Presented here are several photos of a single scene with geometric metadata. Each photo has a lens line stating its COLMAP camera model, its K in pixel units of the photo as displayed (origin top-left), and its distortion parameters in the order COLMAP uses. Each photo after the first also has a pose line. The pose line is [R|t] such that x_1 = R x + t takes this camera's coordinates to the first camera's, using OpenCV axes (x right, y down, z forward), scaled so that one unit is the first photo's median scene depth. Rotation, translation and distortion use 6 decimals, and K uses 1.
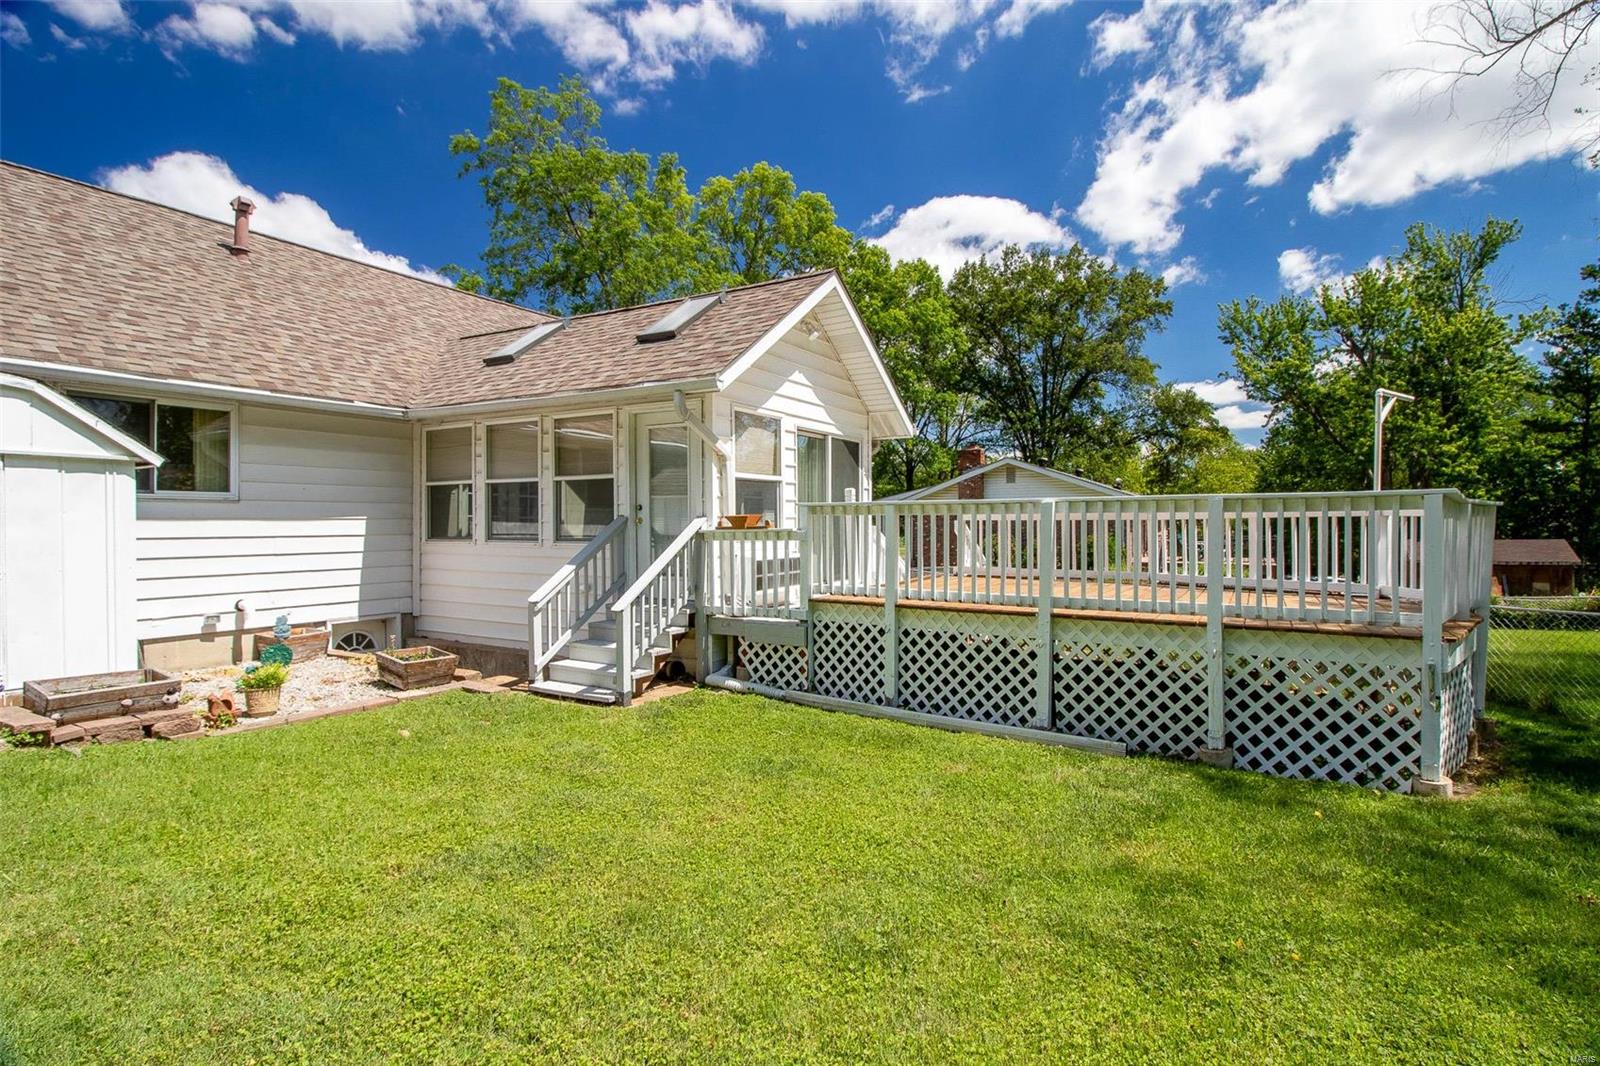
lens RADIAL K [[776.8, 0, 800.0], [0, 776.8, 533.0], [0, 0, 1]] dist [-0.000349, -0.012858]
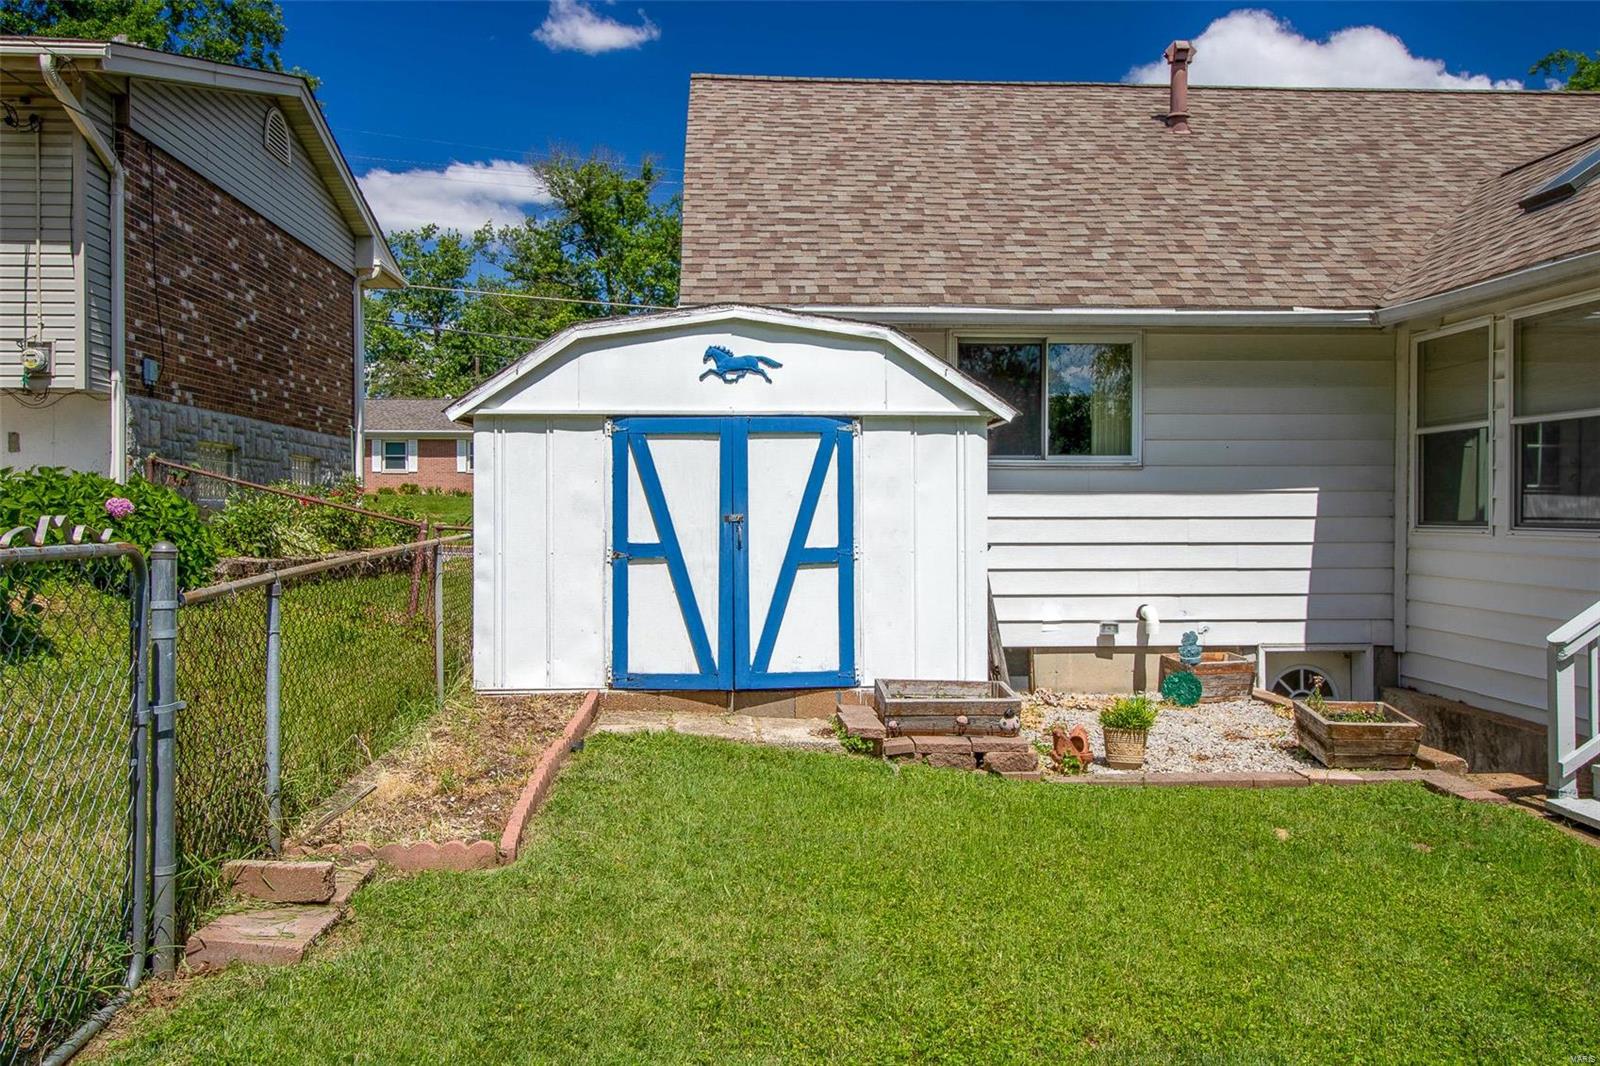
lens RADIAL K [[1250.0, 0, 800.0], [0, 1250.0, 533.0], [0, 0, 1]] dist [0.008100, -0.002376]
pose [[0.558074, 0.017123, -0.829614, 0.064002], [-0.010126, 0.999853, 0.013824, 0.006894], [0.829729, 0.000686, 0.558166, 0.088310]]
